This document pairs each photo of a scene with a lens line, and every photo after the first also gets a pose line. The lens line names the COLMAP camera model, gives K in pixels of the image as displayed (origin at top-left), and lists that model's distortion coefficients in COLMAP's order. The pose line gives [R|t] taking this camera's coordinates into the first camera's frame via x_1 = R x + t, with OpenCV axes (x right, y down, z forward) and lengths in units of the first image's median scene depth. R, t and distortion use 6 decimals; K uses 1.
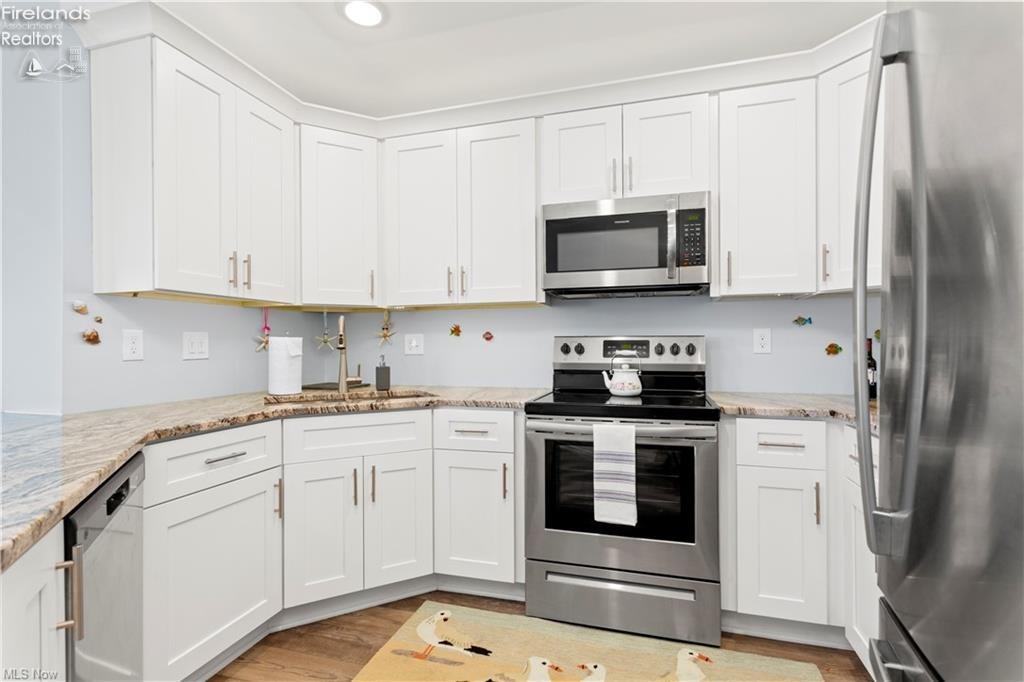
lens RADIAL K [[485.9, 0, 519.1], [0, 485.9, 343.0], [0, 0, 1]] dist [0.001644, 0.000675]
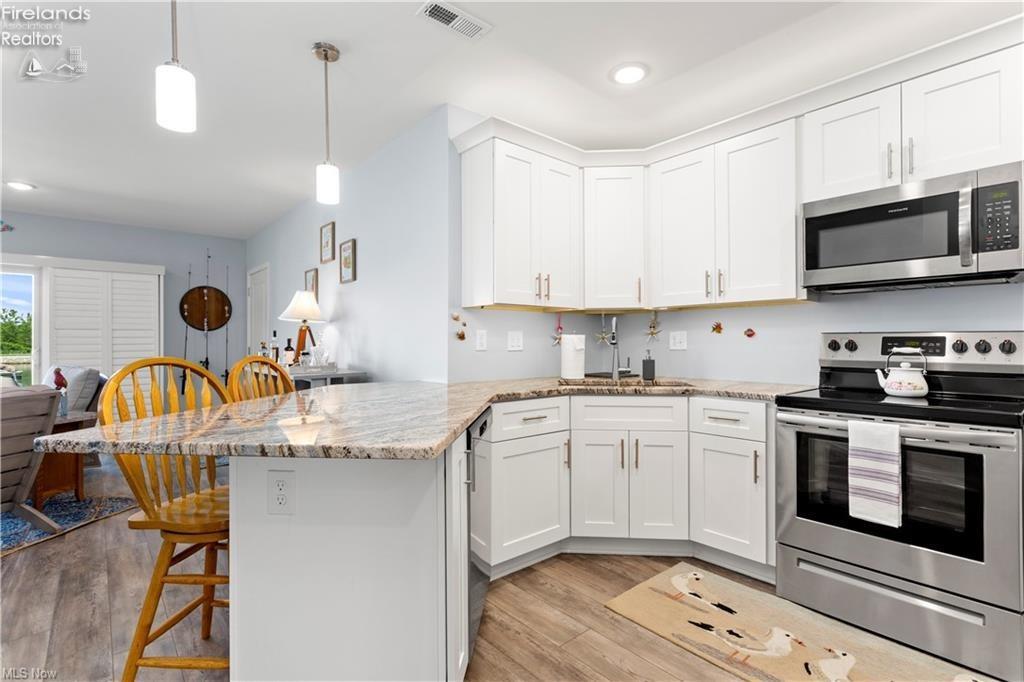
lens RADIAL K [[485.9, 0, 519.1], [0, 485.9, 343.0], [0, 0, 1]] dist [0.001644, 0.000675]
pose [[0.845236, 0.004505, -0.534373, 0.101075], [-0.001209, 0.999978, 0.006517, 0.001672], [0.534391, -0.004862, 0.845223, -0.191288]]
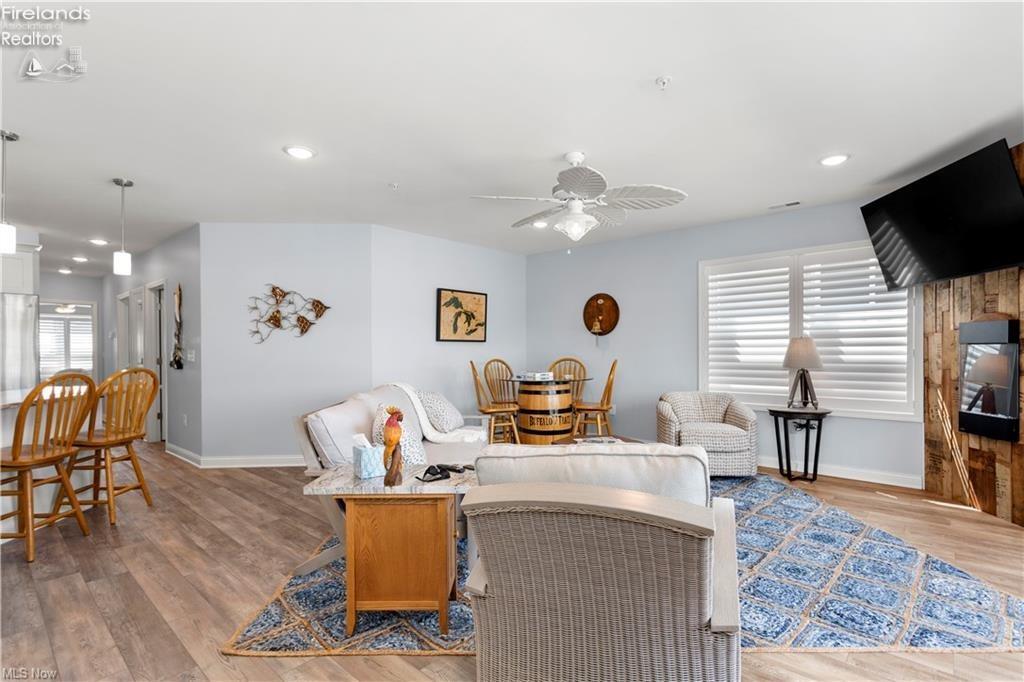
lens RADIAL K [[482.6, 0, 514.8], [0, 482.6, 341.5], [0, 0, 1]] dist [0.000585, 0.000523]
pose [[-0.905757, 0.017702, 0.423427, -2.717847], [0.010370, 0.999754, -0.019613, -0.008478], [-0.423670, -0.013373, -0.905718, 1.130062]]
